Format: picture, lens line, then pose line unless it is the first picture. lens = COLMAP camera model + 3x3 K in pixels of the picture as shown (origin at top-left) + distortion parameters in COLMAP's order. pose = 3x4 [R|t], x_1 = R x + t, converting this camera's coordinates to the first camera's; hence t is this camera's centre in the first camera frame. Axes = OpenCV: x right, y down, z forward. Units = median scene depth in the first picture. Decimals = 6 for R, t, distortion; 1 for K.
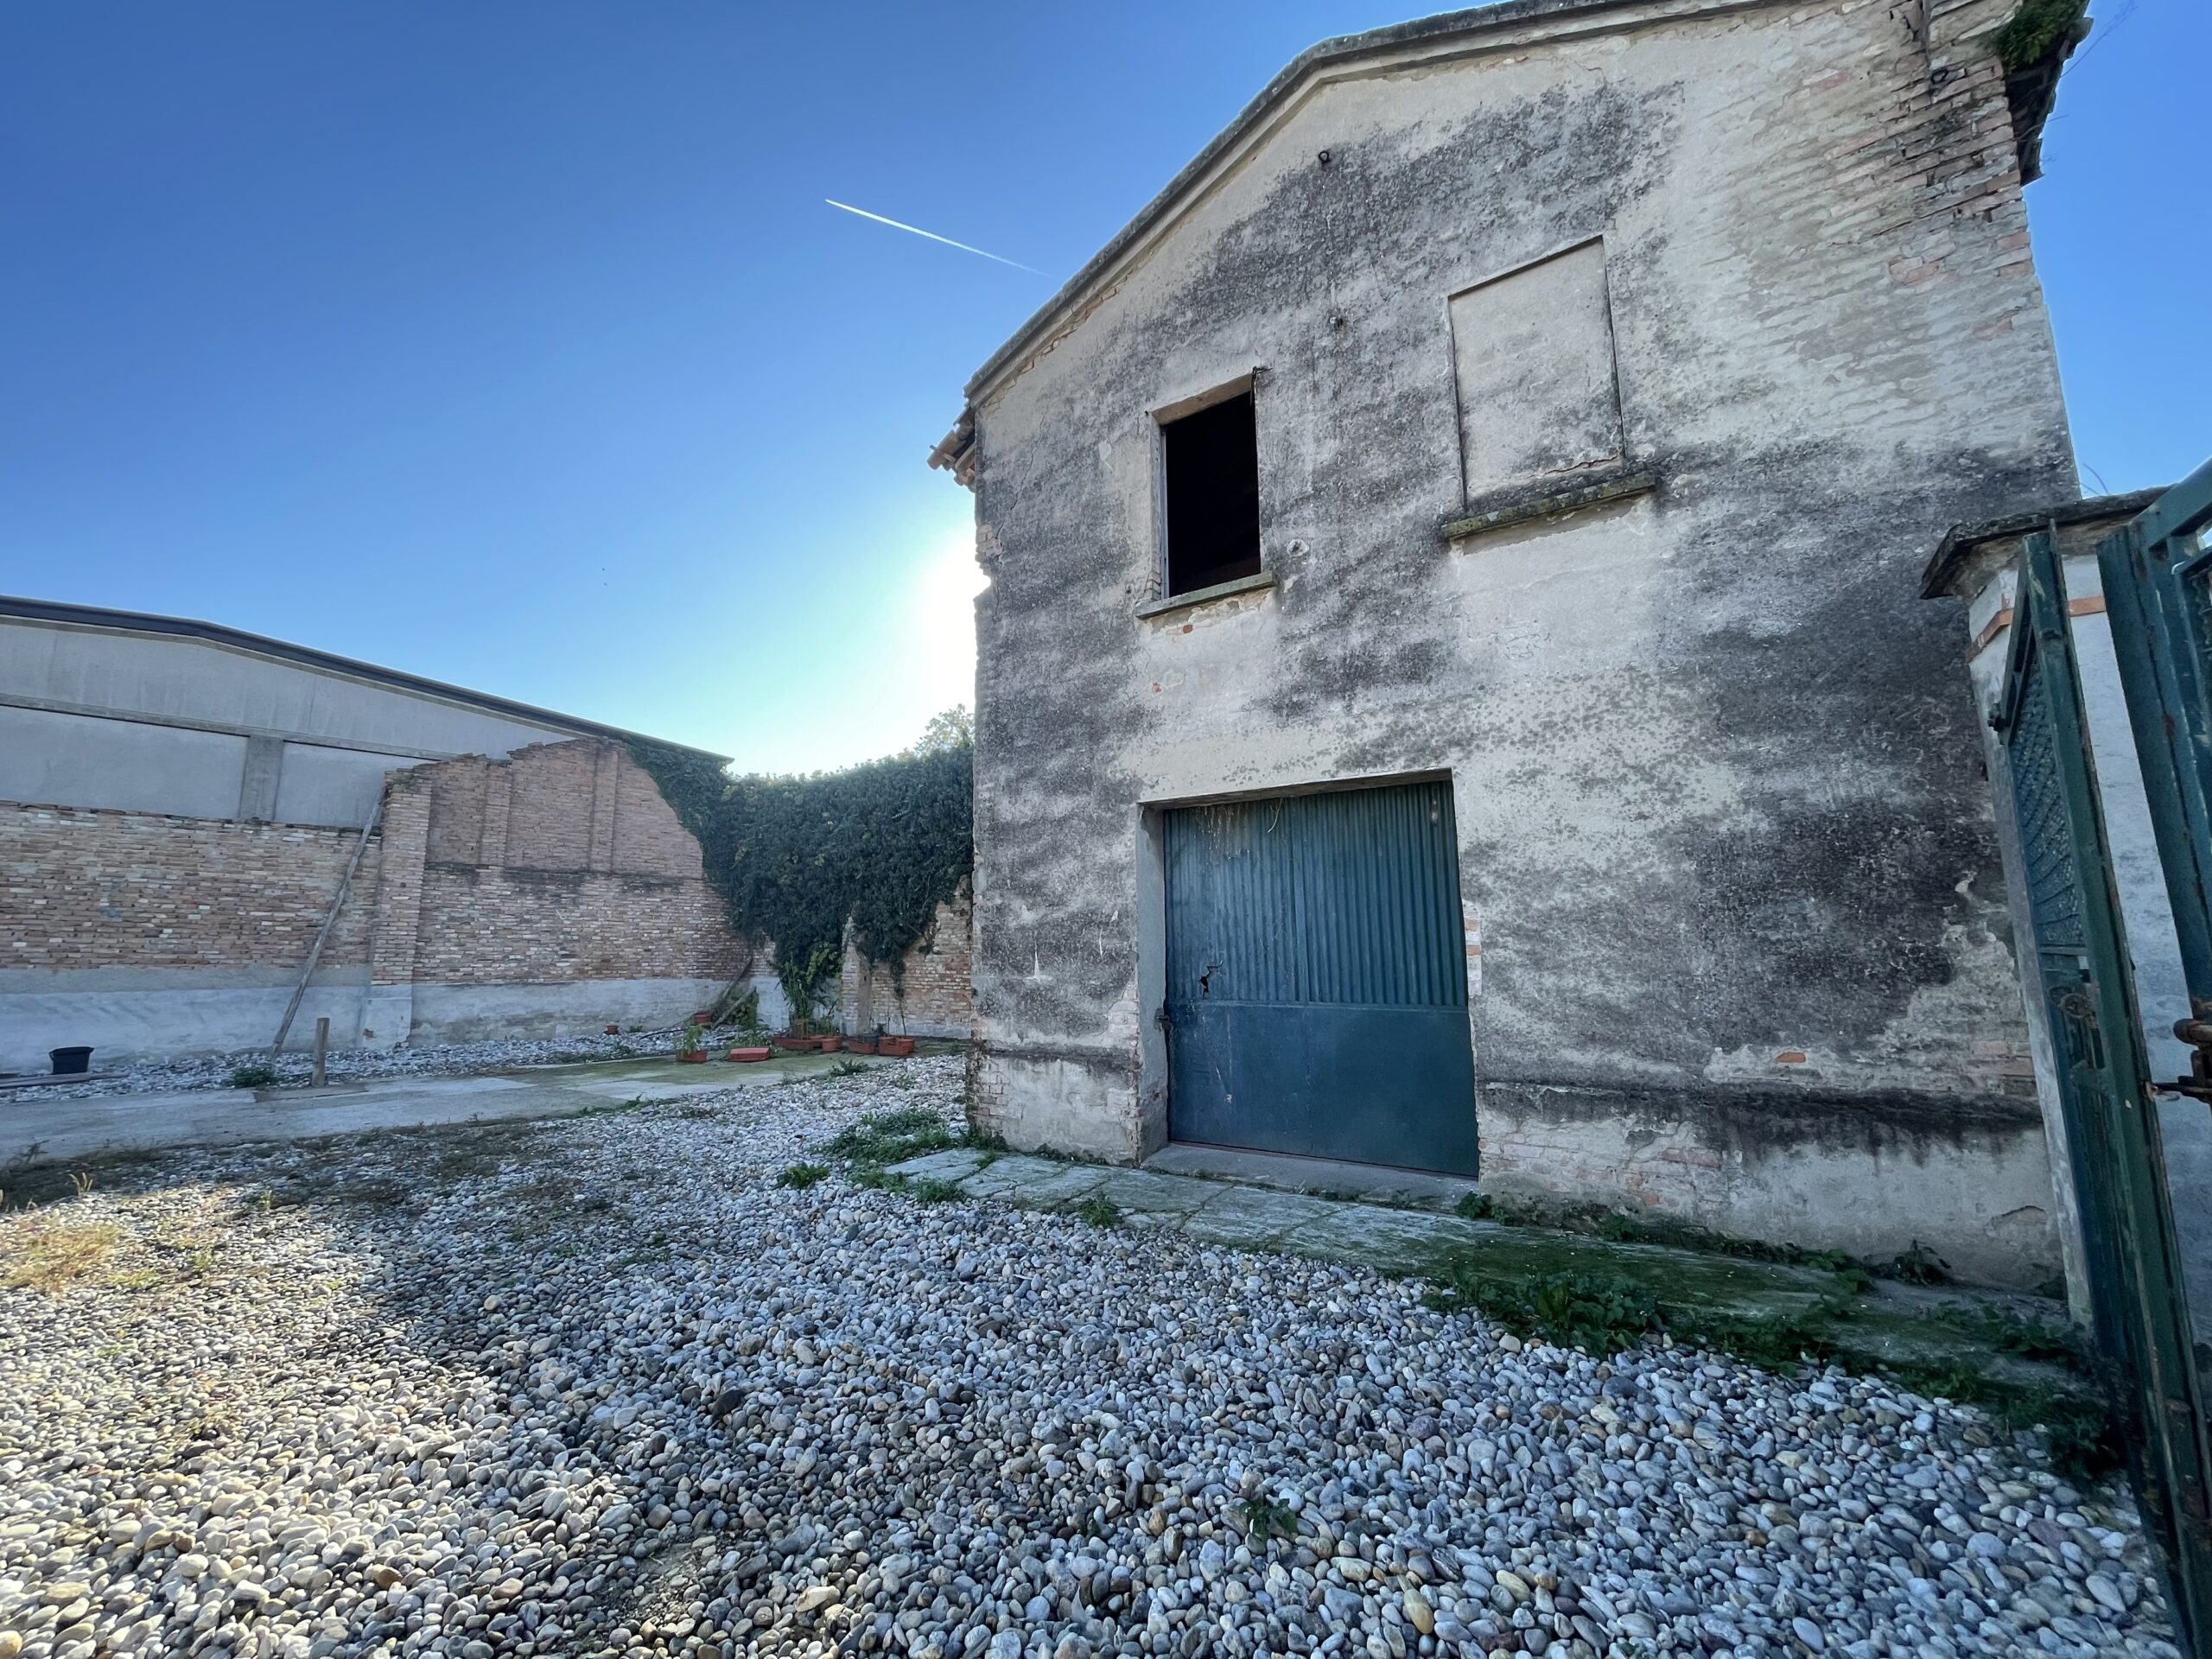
lens RADIAL K [[882.5, 0, 1098.9], [0, 882.5, 828.6], [0, 0, 1]] dist [-0.005273, 0.000074]
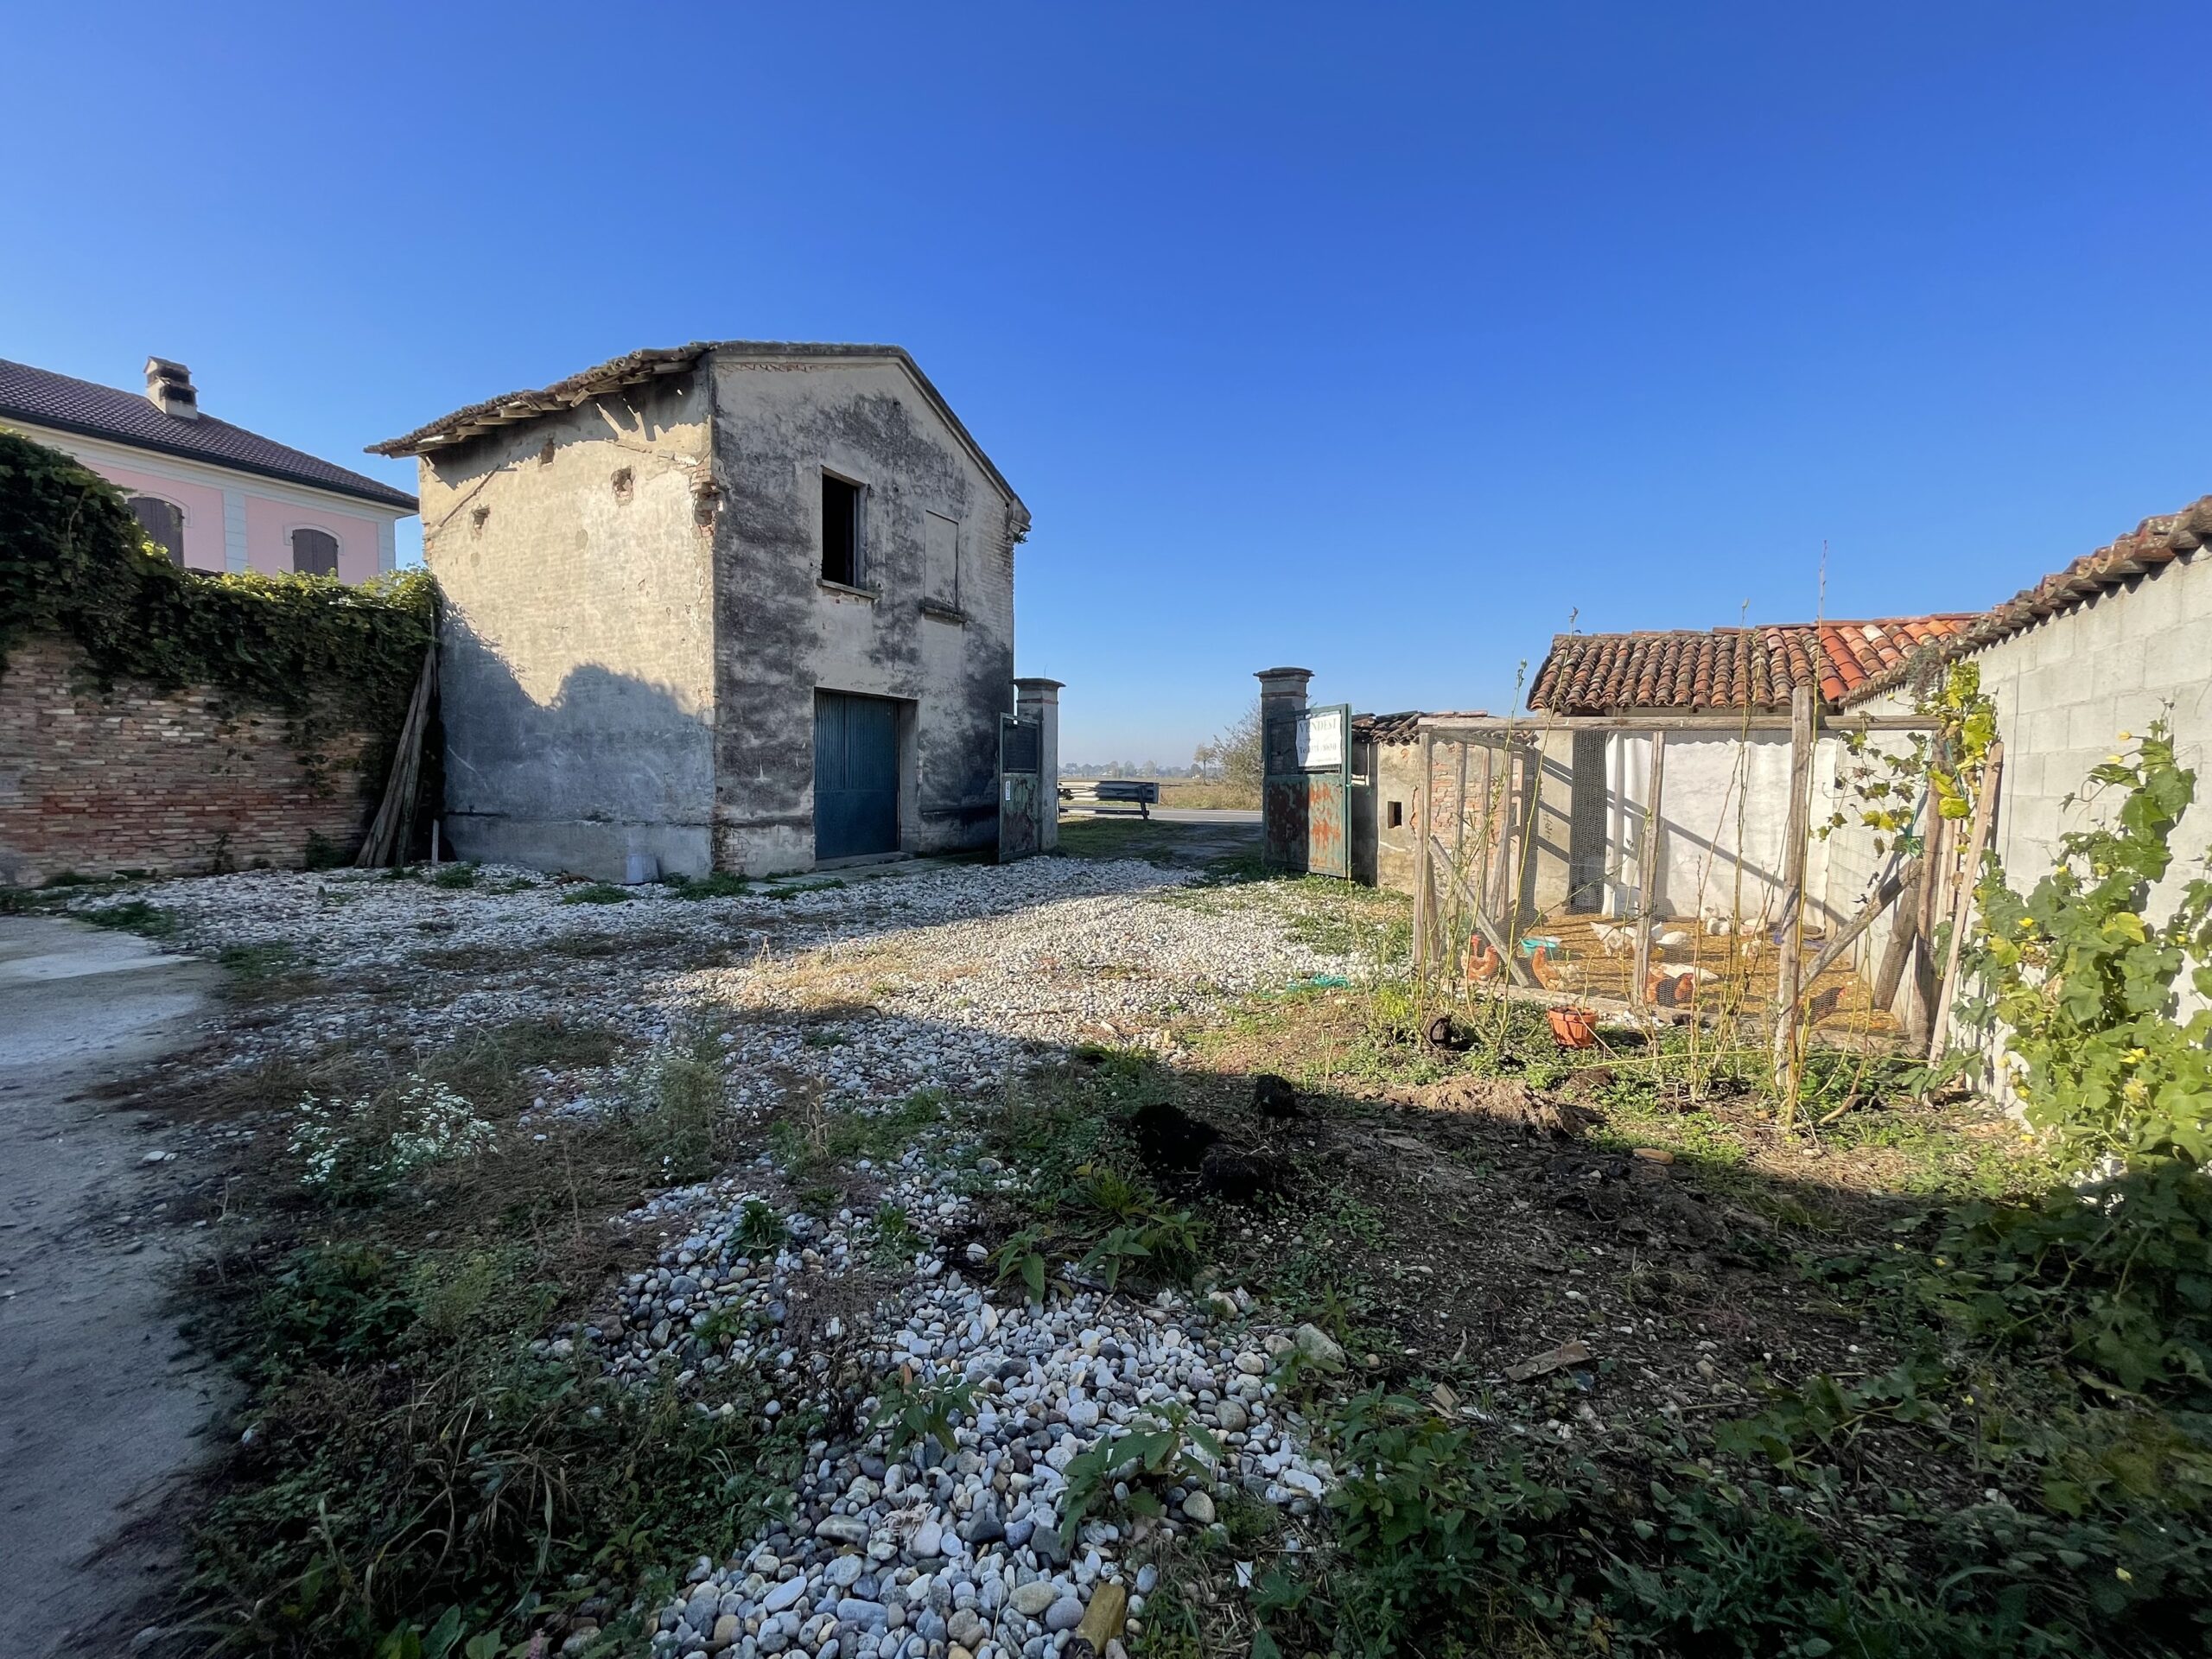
lens RADIAL K [[882.5, 0, 1098.9], [0, 882.5, 828.6], [0, 0, 1]] dist [-0.005273, 0.000074]
pose [[-0.101089, -0.054926, 0.993360, -2.072798], [-0.147881, 0.988212, 0.039592, 0.115453], [-0.983825, -0.142897, -0.108020, 0.614865]]
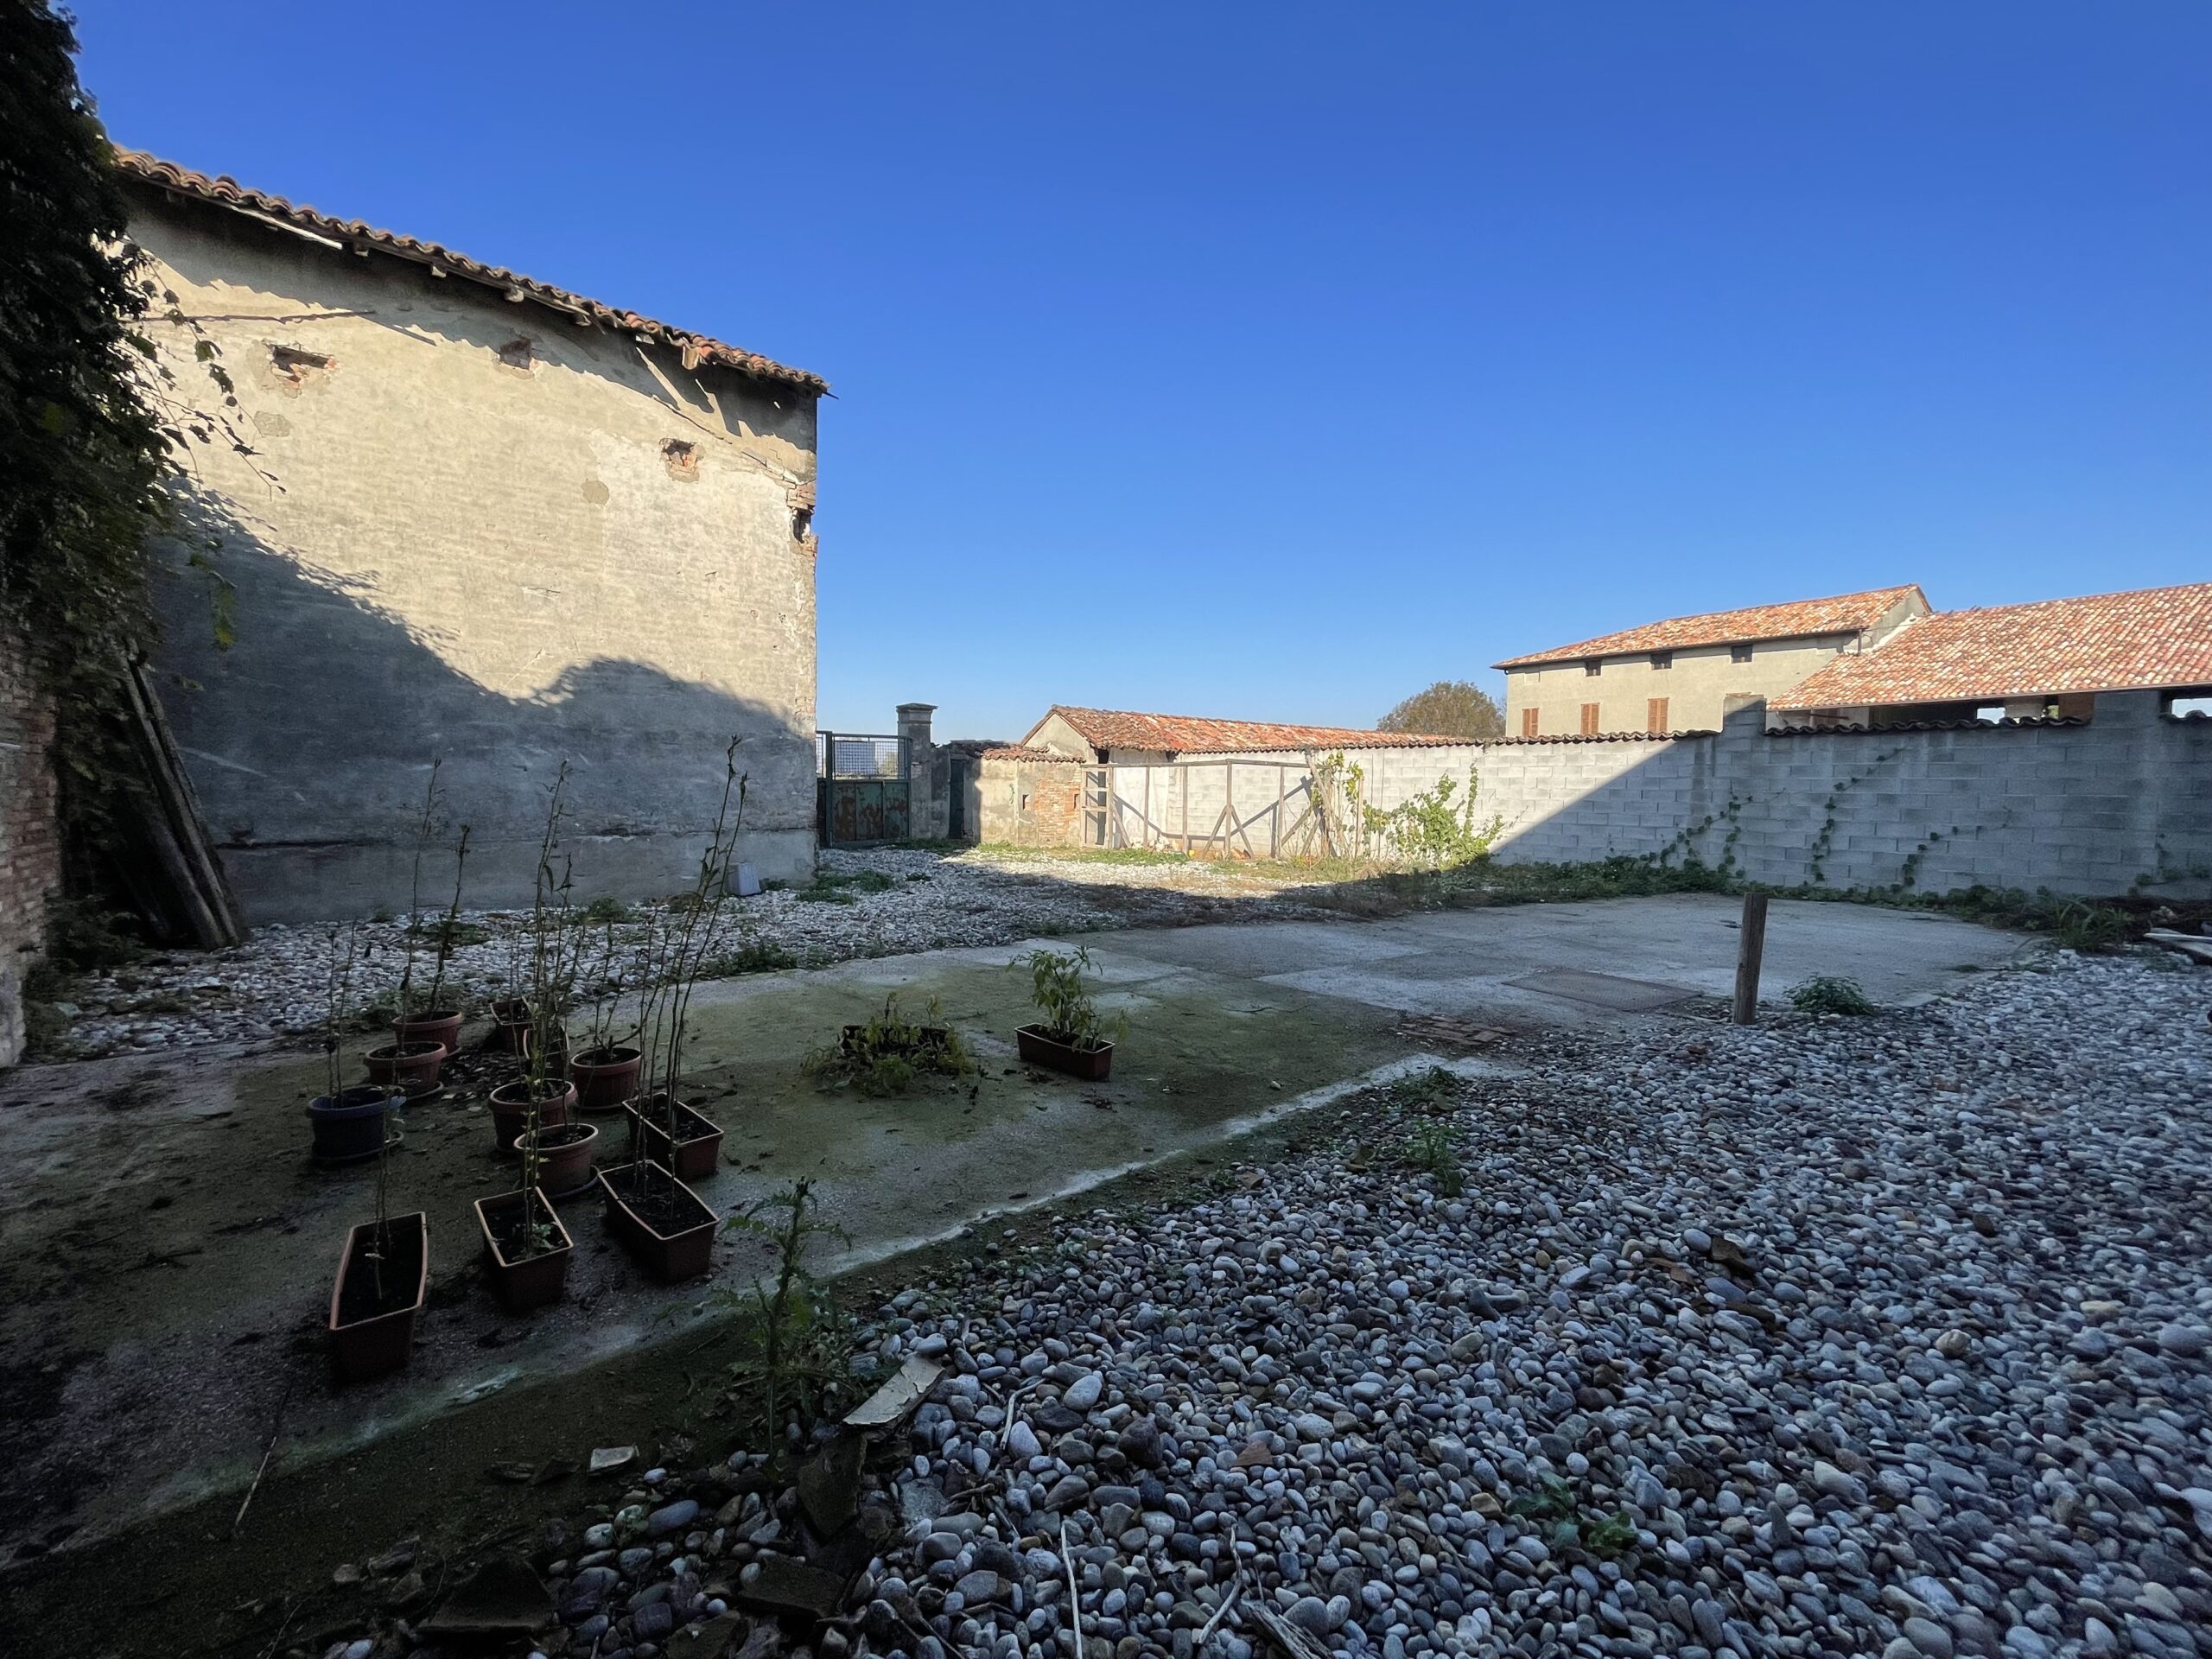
lens RADIAL K [[876.6, 0, 1110.5], [0, 876.6, 824.1], [0, 0, 1]] dist [-0.008609, 0.005442]
pose [[-0.973042, -0.009737, 0.230422, -1.252730], [-0.032074, 0.995112, -0.093394, 0.451402], [-0.228387, -0.098266, -0.968599, 2.925244]]
